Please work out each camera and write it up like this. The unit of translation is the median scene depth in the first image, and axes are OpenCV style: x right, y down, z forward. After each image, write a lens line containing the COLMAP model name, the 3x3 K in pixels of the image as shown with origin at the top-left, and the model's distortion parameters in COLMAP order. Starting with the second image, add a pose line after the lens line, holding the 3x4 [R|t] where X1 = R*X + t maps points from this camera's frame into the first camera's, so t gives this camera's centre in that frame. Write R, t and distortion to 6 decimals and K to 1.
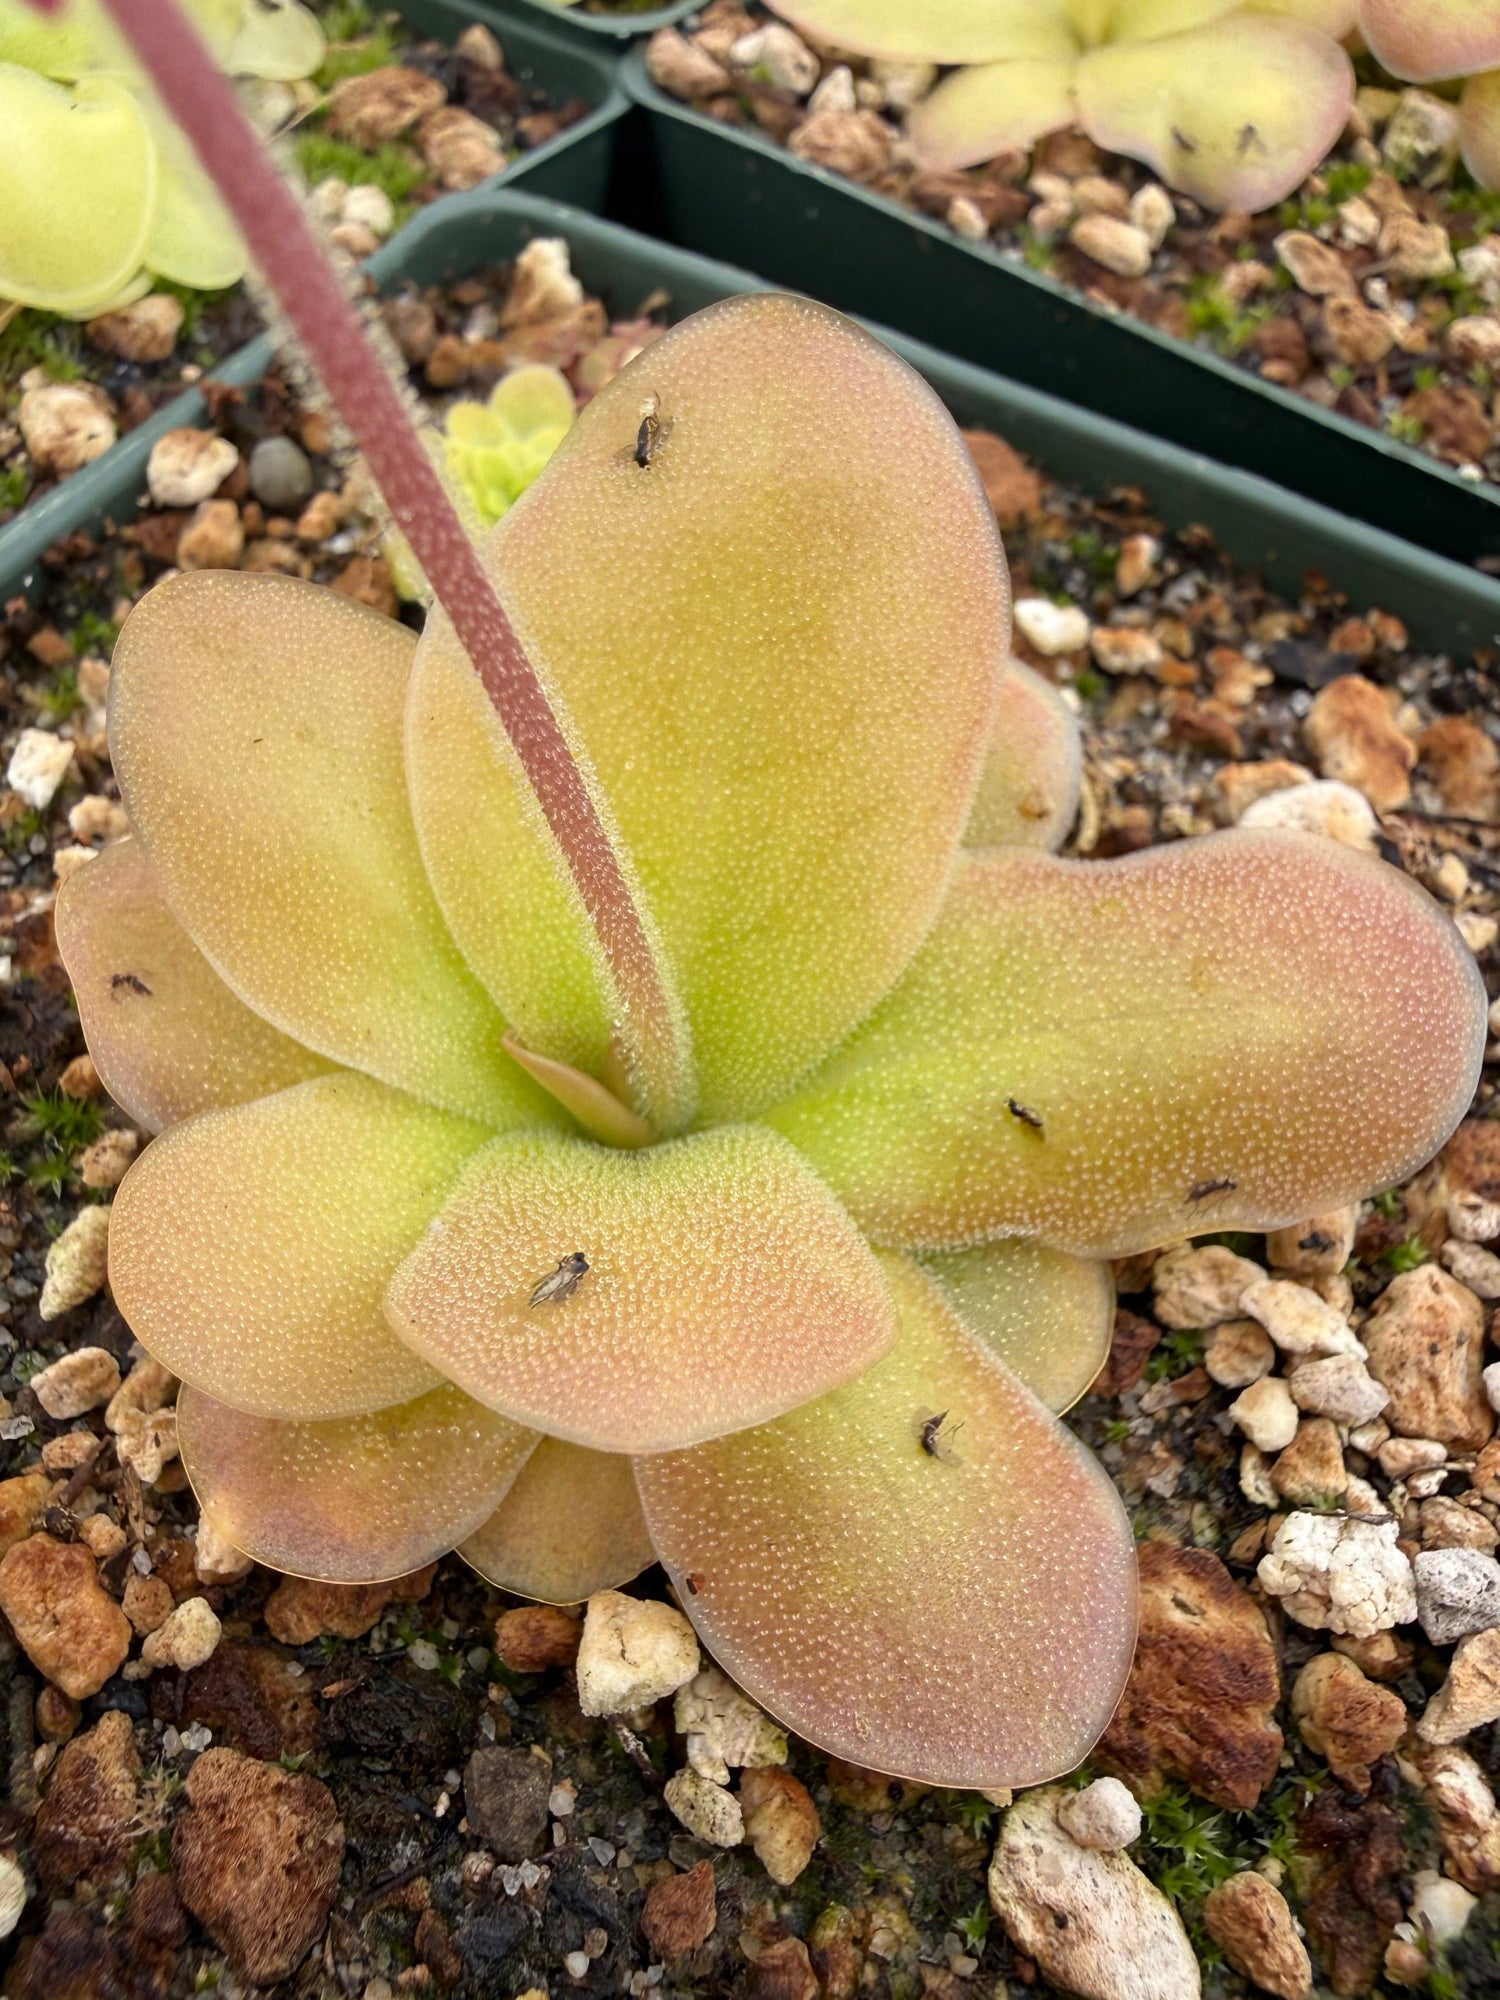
lens RADIAL K [[1676.3, 0, 750.0], [0, 1676.3, 1000.0], [0, 0, 1]] dist [0.007818, -0.016344]
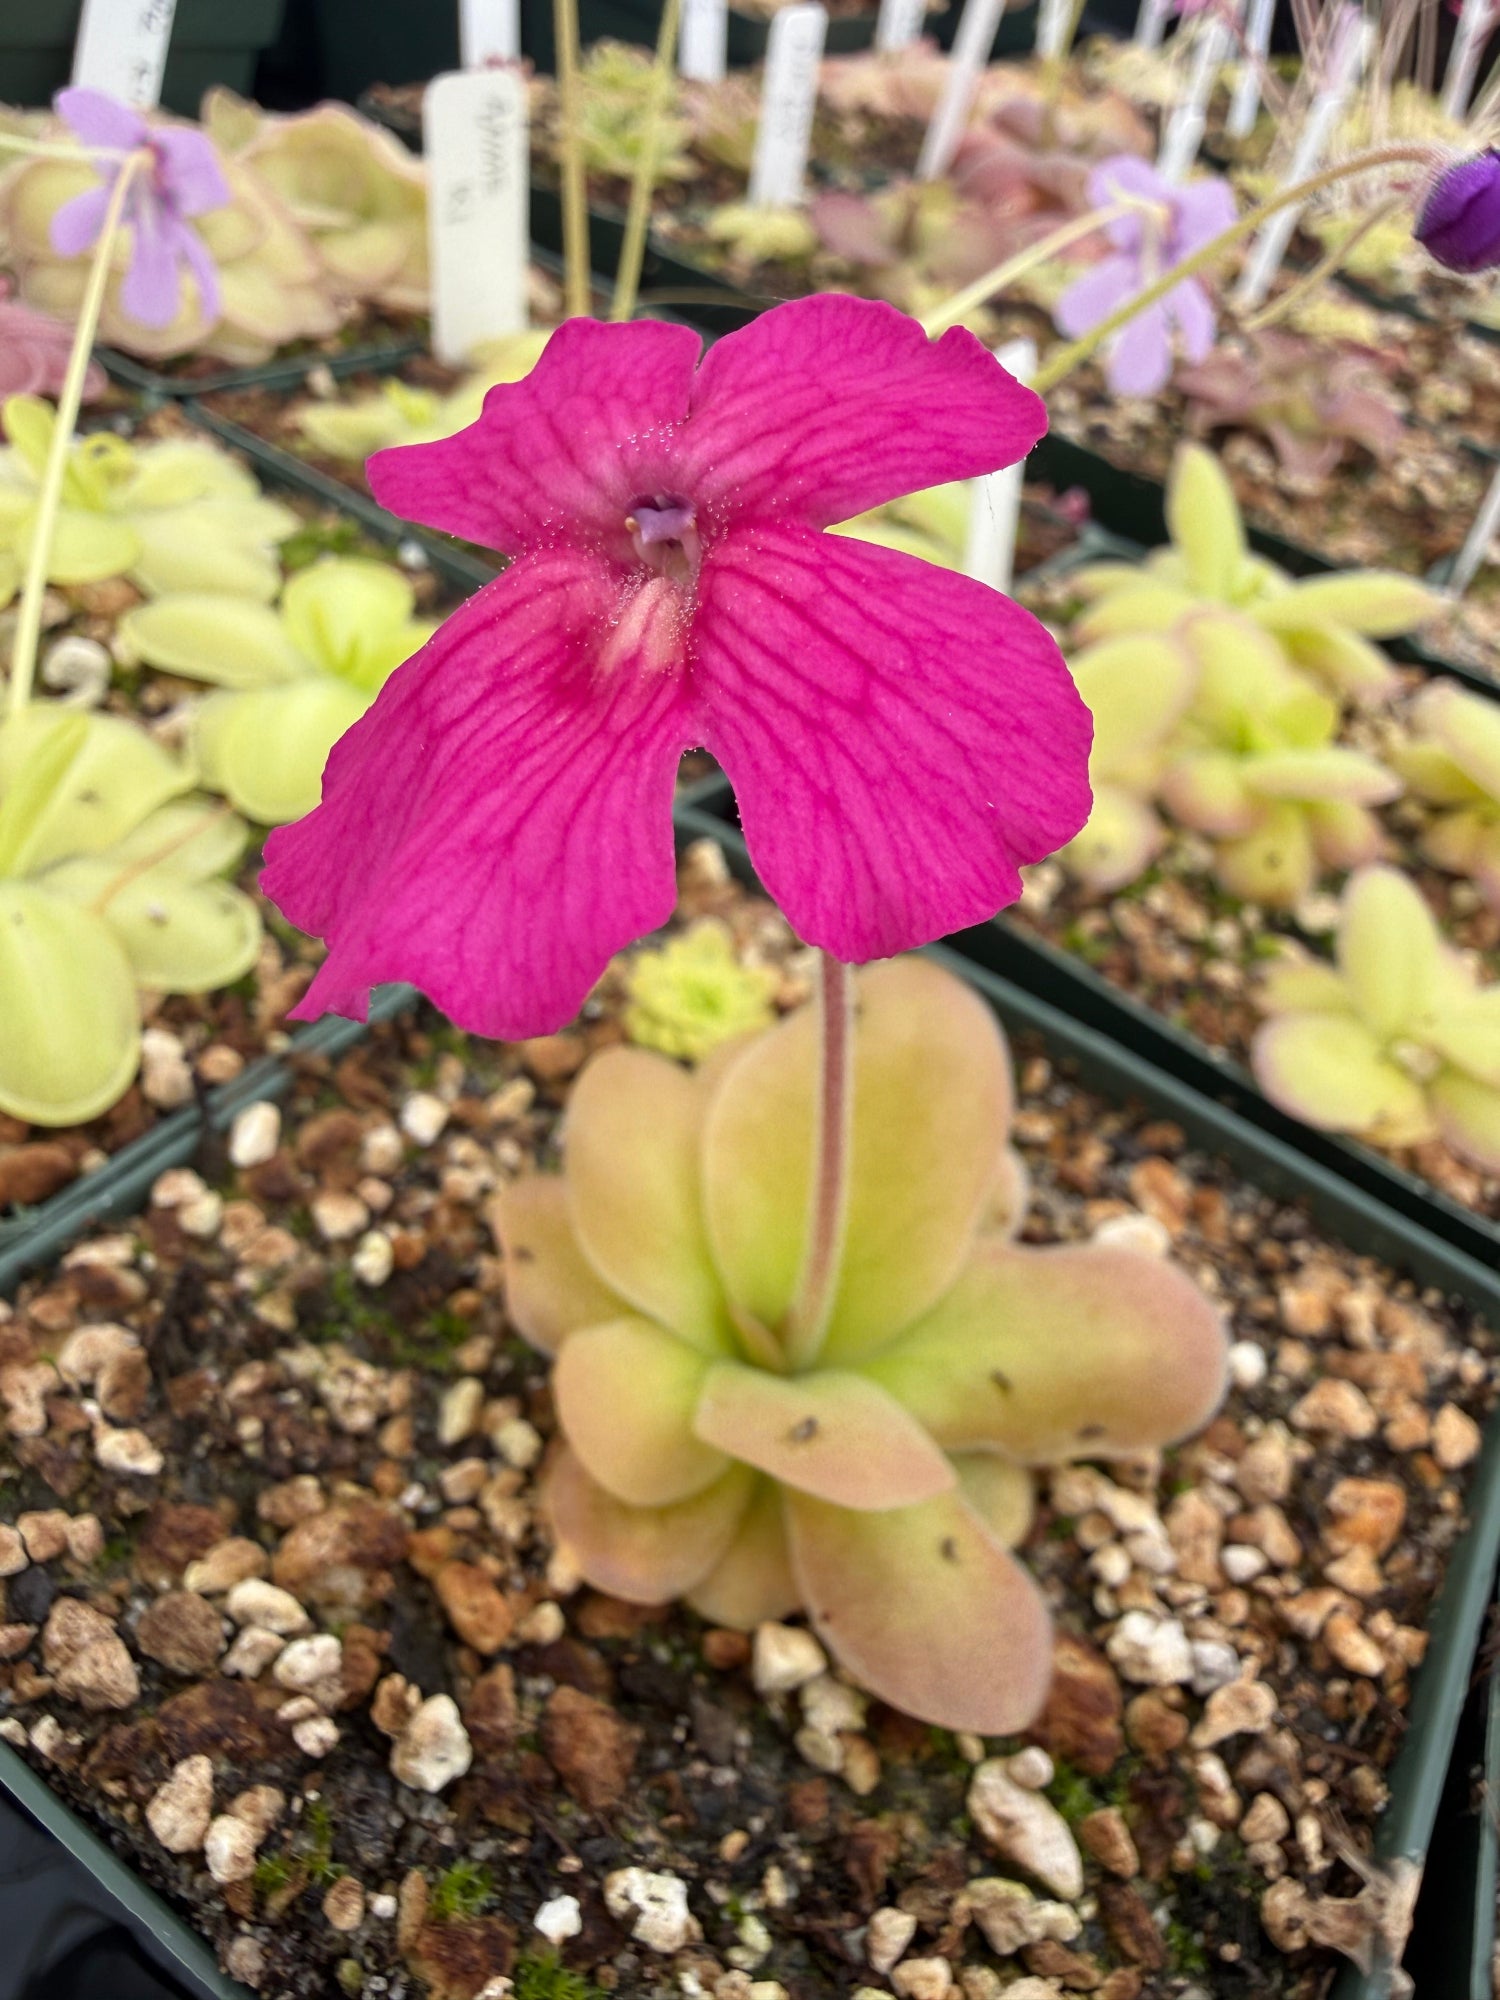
lens RADIAL K [[1441.7, 0, 750.0], [0, 1441.7, 1000.0], [0, 0, 1]] dist [-0.005732, 0.002111]
pose [[0.983415, 0.137279, 0.118530, -0.376517], [-0.106506, 0.966084, -0.235240, 0.069348], [-0.146803, 0.218715, 0.964683, -0.635004]]
